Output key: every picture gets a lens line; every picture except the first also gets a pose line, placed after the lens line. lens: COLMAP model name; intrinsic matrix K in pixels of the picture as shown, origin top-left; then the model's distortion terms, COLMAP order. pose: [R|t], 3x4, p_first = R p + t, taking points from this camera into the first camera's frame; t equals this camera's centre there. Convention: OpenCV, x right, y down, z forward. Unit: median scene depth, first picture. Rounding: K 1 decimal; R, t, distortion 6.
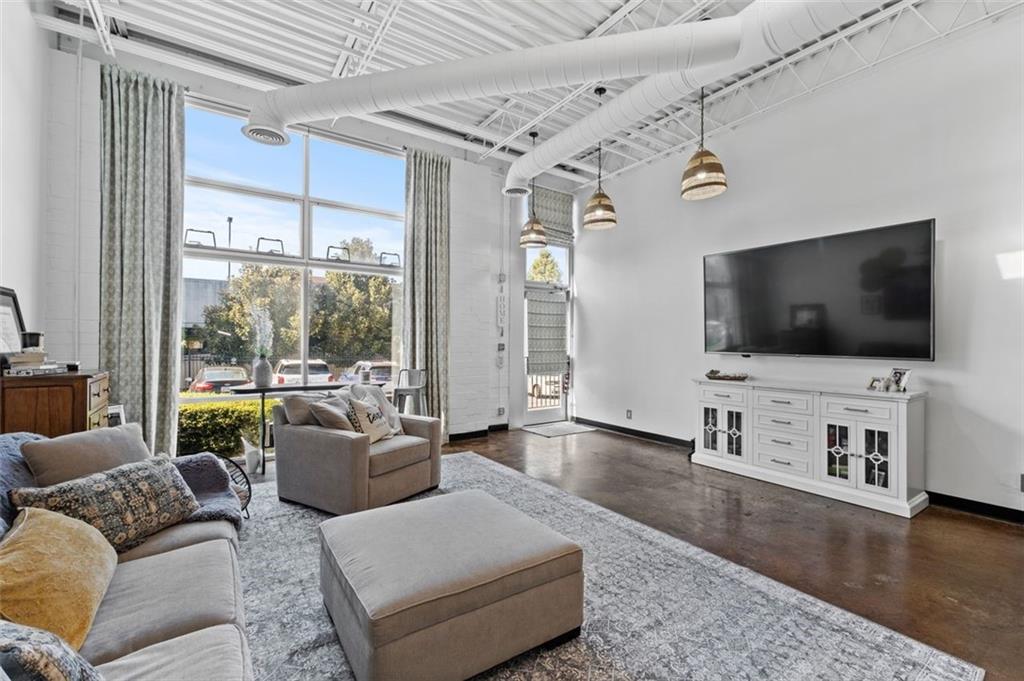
lens RADIAL K [[438.1, 0, 517.4], [0, 438.1, 336.2], [0, 0, 1]] dist [0.001942, 0.000182]
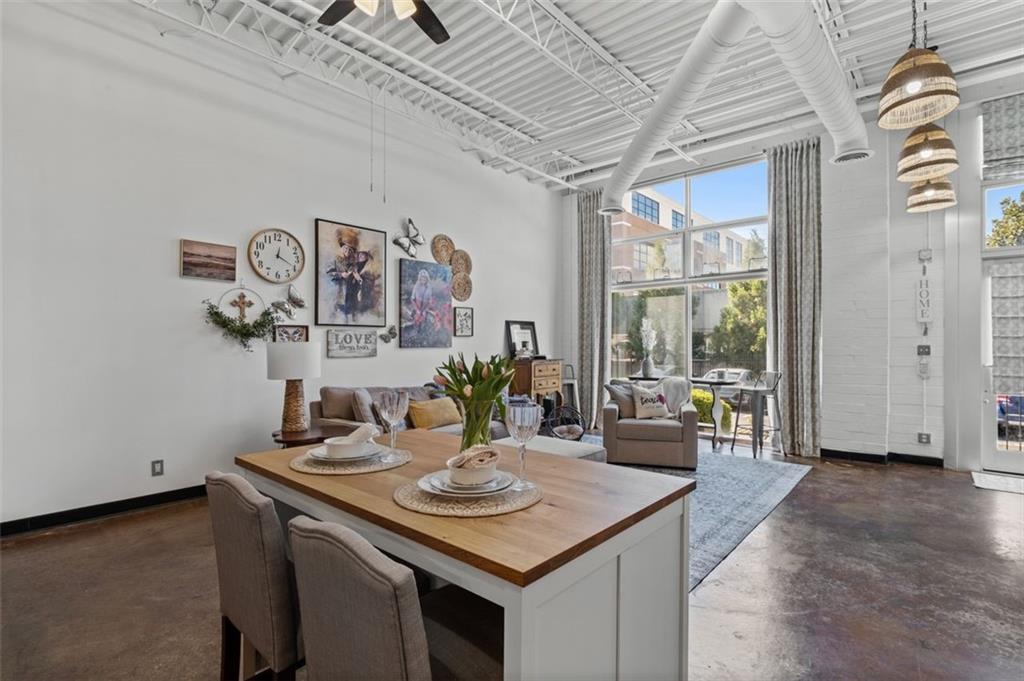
lens RADIAL K [[494.3, 0, 516.9], [0, 494.3, 341.1], [0, 0, 1]] dist [0.001810, -0.000634]
pose [[0.247815, -0.014220, -0.968703, 0.926097], [0.016724, 0.999806, -0.010398, 0.010954], [0.968663, -0.013623, 0.248004, 0.221558]]
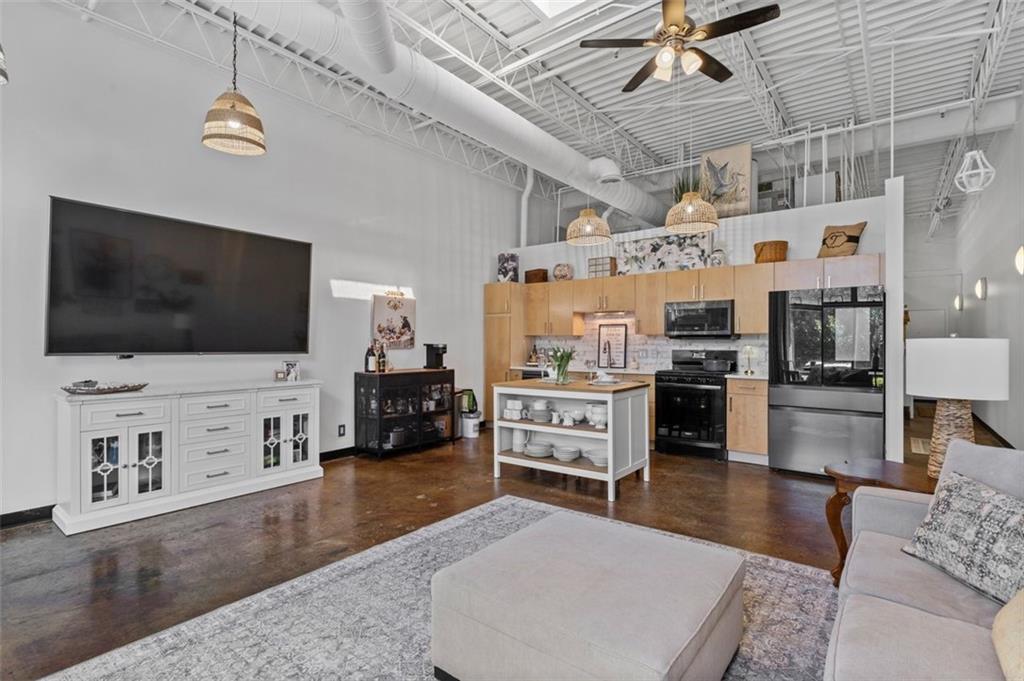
lens RADIAL K [[494.3, 0, 510.2], [0, 494.3, 346.1], [0, 0, 1]] dist [0.001810, -0.000634]
pose [[-0.305962, -0.013288, 0.951951, -0.521051], [-0.020083, 0.999770, 0.007501, 0.010005], [-0.951832, -0.016823, -0.306159, 0.745882]]
